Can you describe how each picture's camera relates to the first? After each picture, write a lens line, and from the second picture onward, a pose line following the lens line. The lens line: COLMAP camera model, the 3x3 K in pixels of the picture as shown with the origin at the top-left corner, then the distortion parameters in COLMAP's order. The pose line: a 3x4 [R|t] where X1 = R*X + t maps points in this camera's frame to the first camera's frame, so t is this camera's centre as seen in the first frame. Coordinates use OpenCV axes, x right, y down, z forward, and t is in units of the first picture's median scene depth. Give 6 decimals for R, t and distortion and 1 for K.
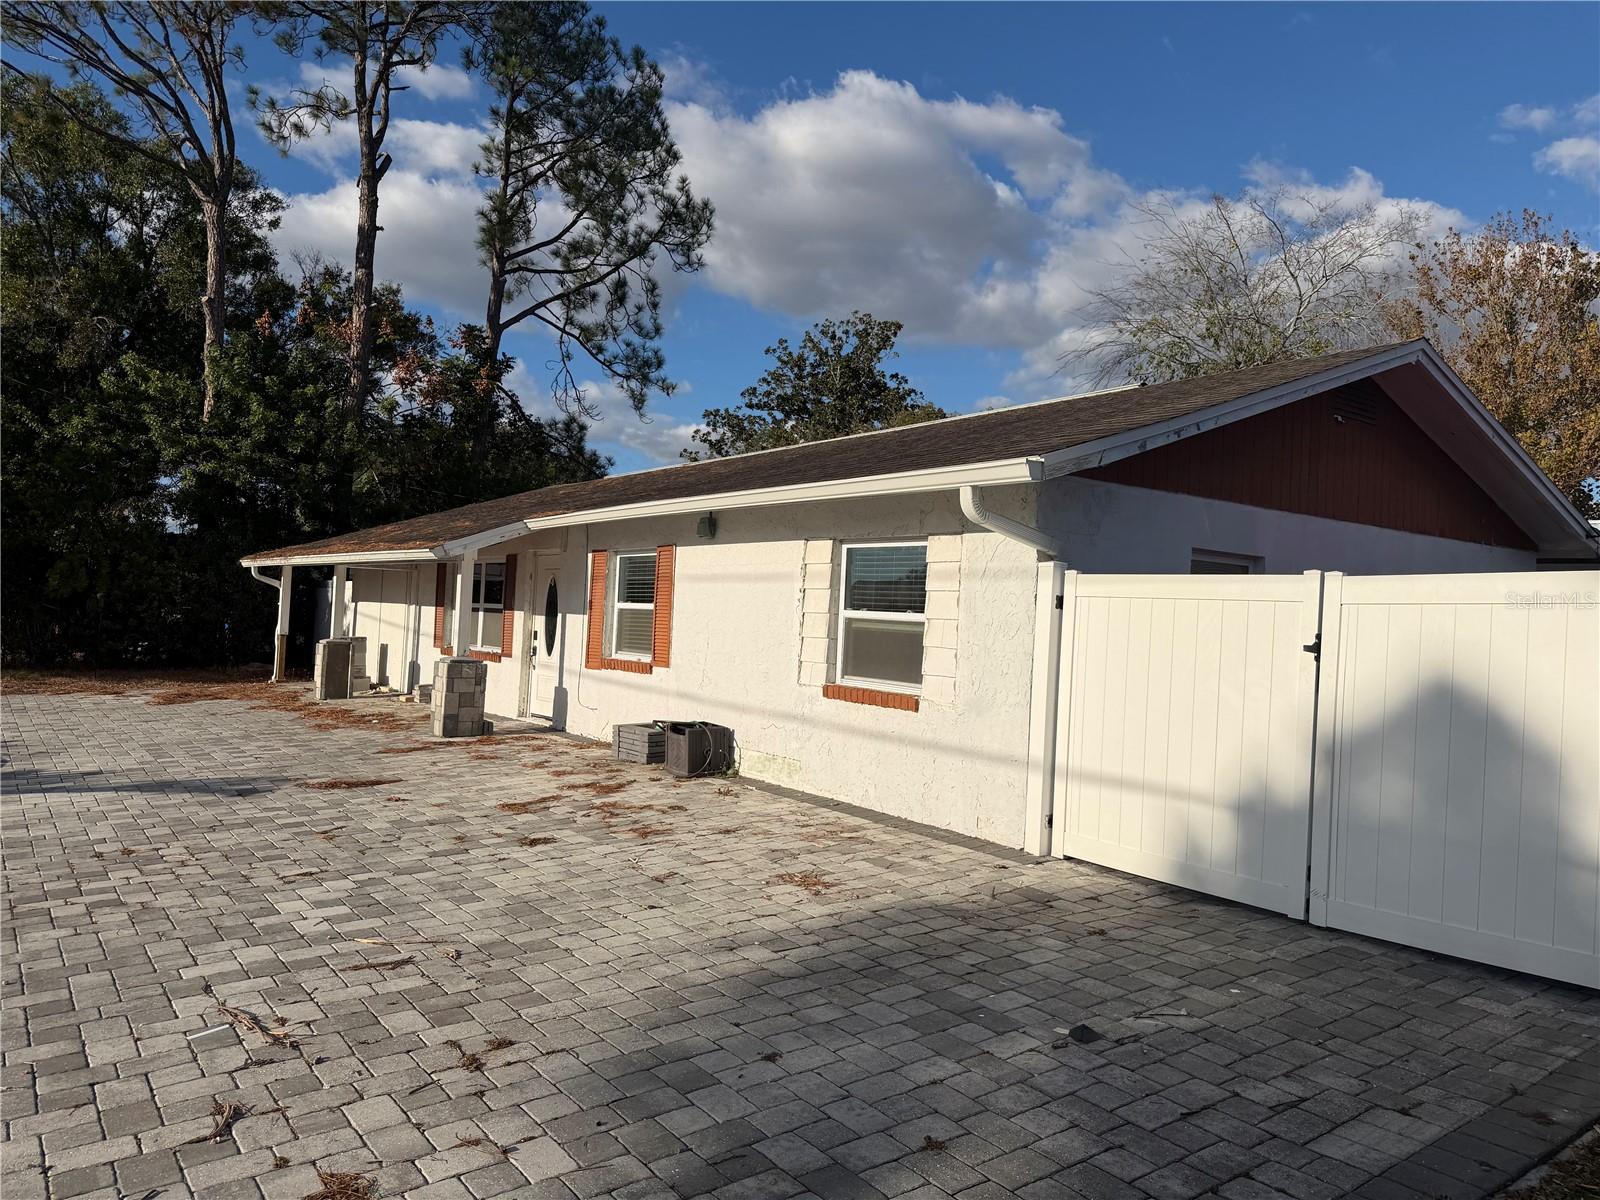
lens RADIAL K [[1110.1, 0, 799.1], [0, 1110.1, 606.5], [0, 0, 1]] dist [0.074597, -0.100062]
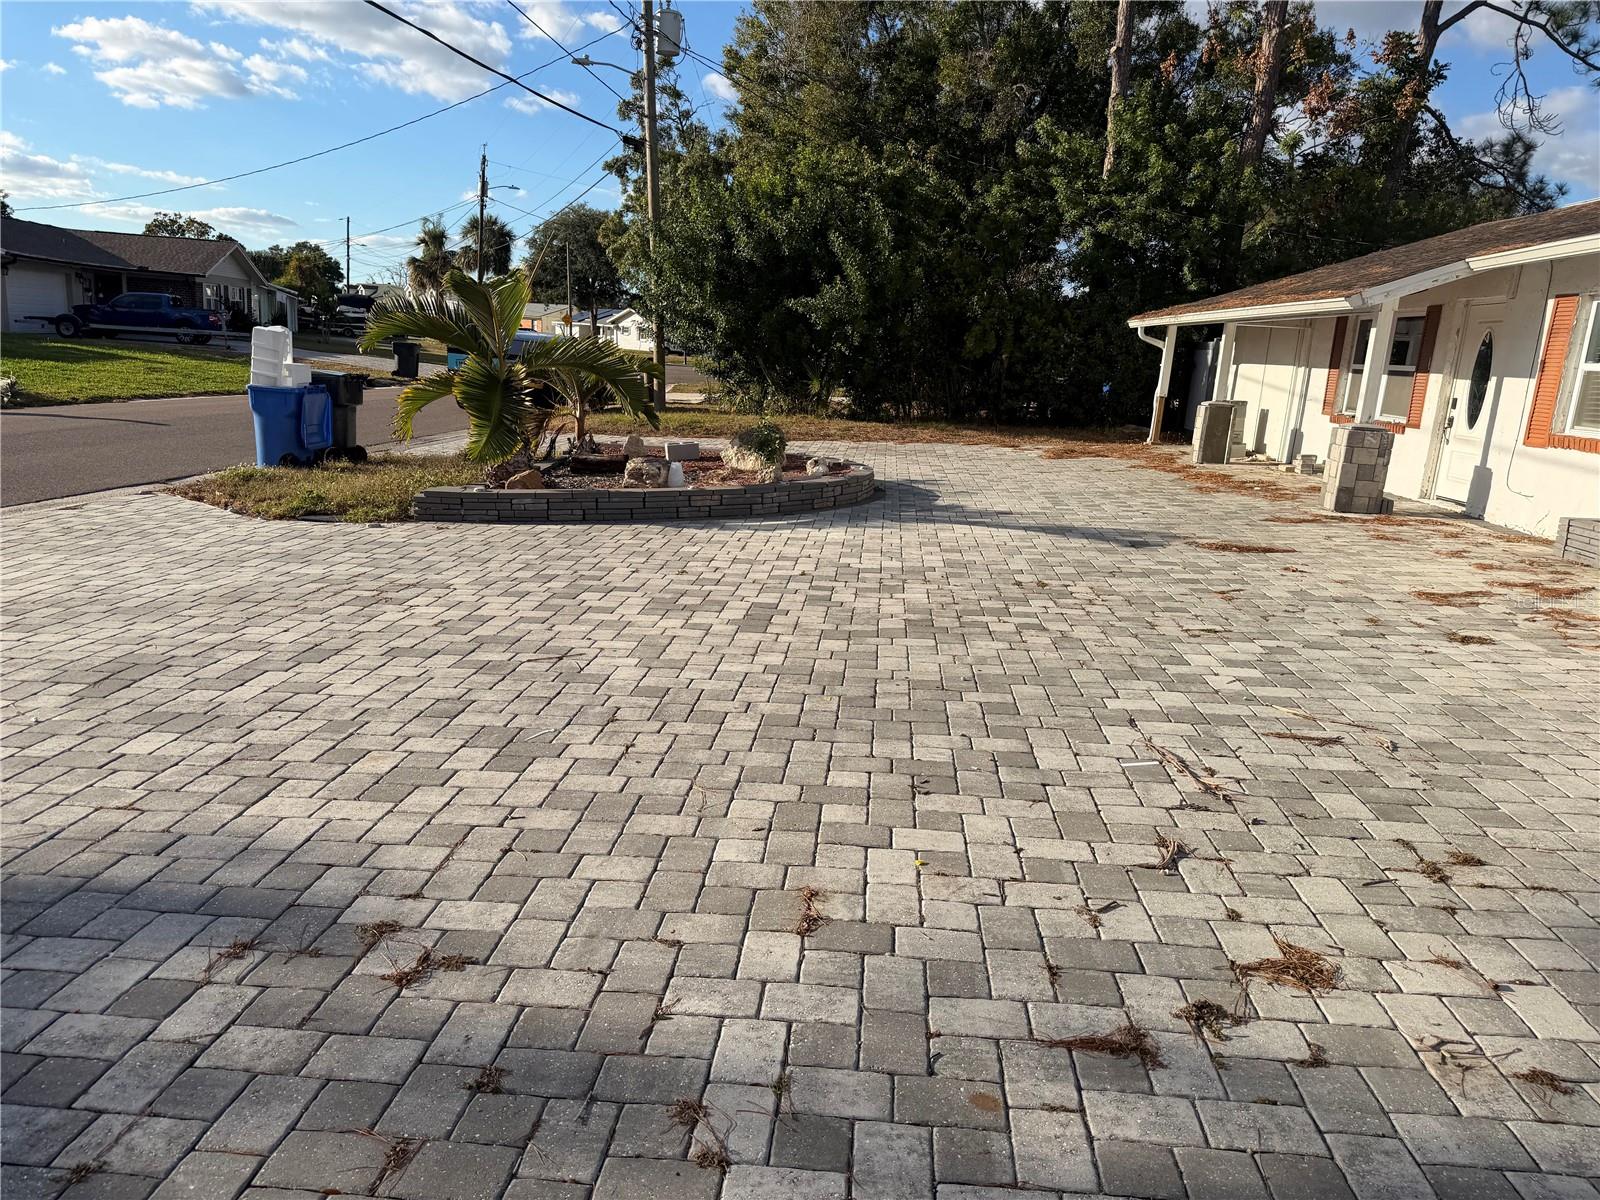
lens RADIAL K [[1122.1, 0, 801.8], [0, 1122.1, 605.7], [0, 0, 1]] dist [0.057355, -0.055972]
pose [[0.753867, 0.150007, -0.639673, -0.039654], [-0.020968, 0.978585, 0.204772, 0.010909], [0.656692, -0.140958, 0.740869, 0.018078]]
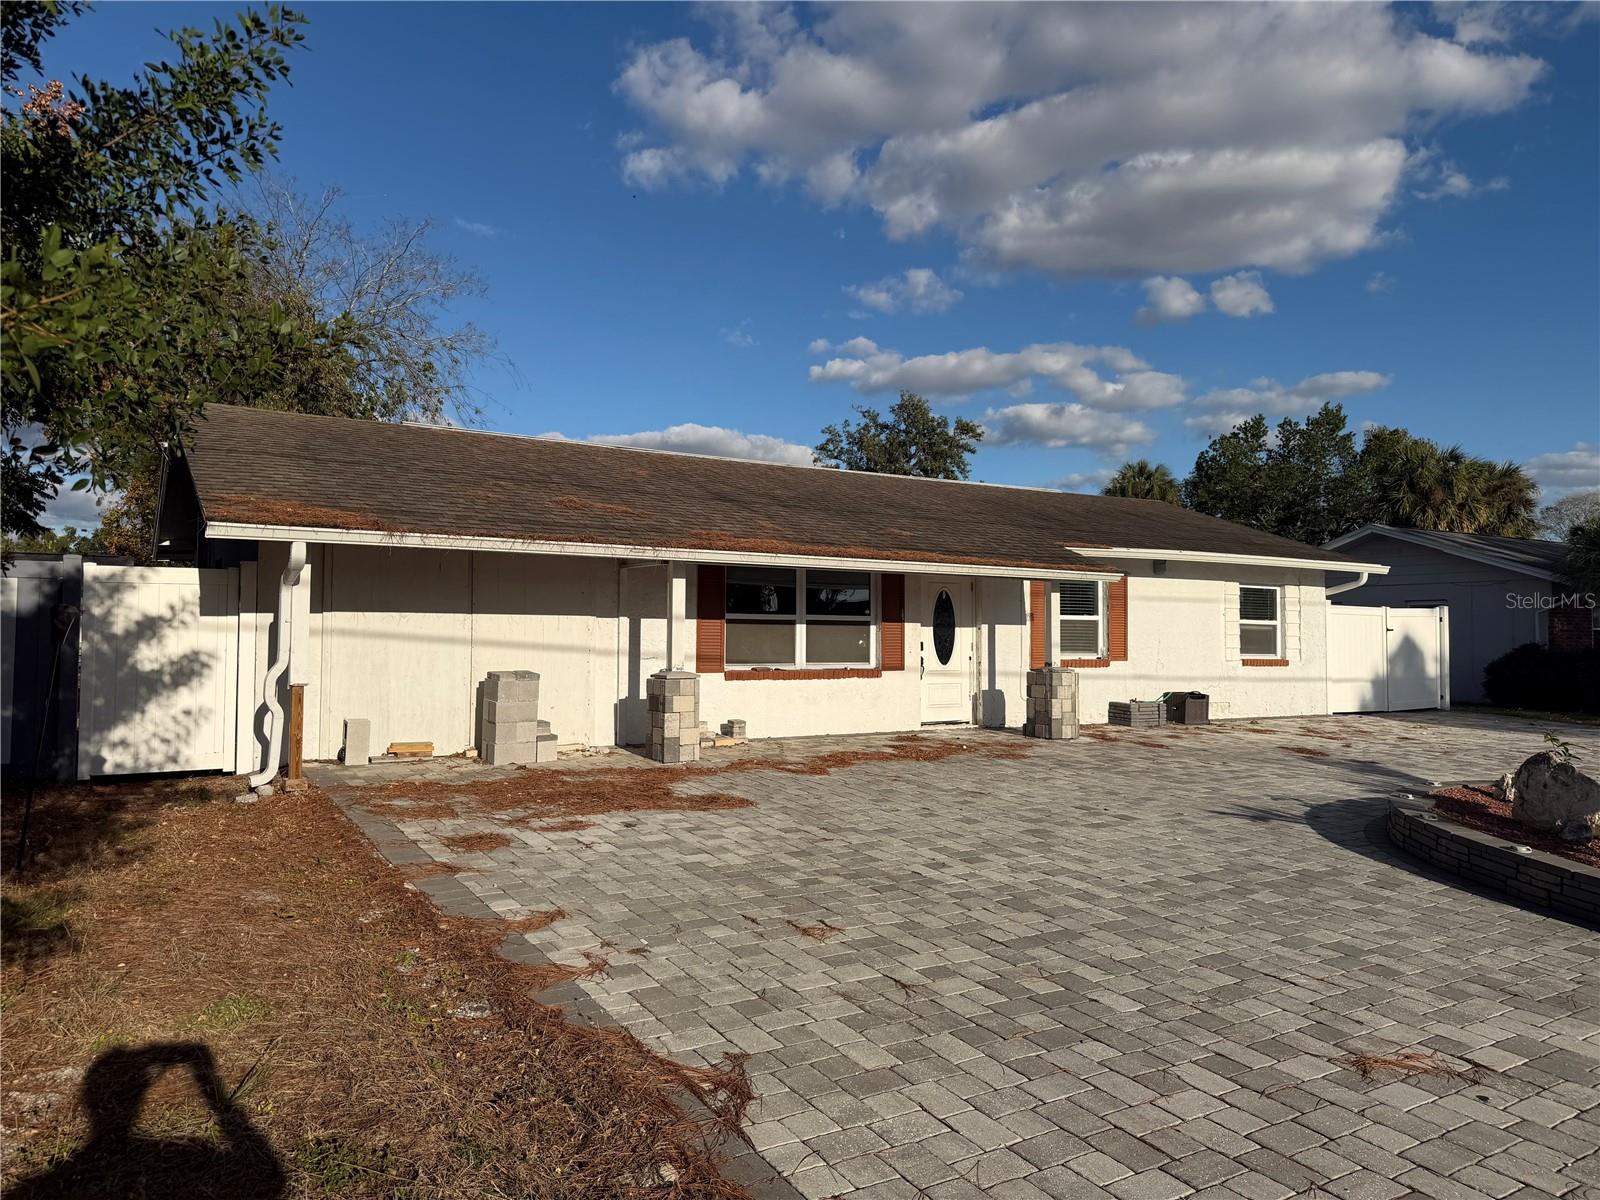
lens RADIAL K [[1110.1, 0, 799.1], [0, 1110.1, 606.5], [0, 0, 1]] dist [0.074597, -0.100062]
pose [[0.087667, -0.021379, 0.995920, -1.413559], [-0.018168, 0.999569, 0.023057, -0.035698], [-0.995984, -0.020116, 0.087240, 1.149786]]
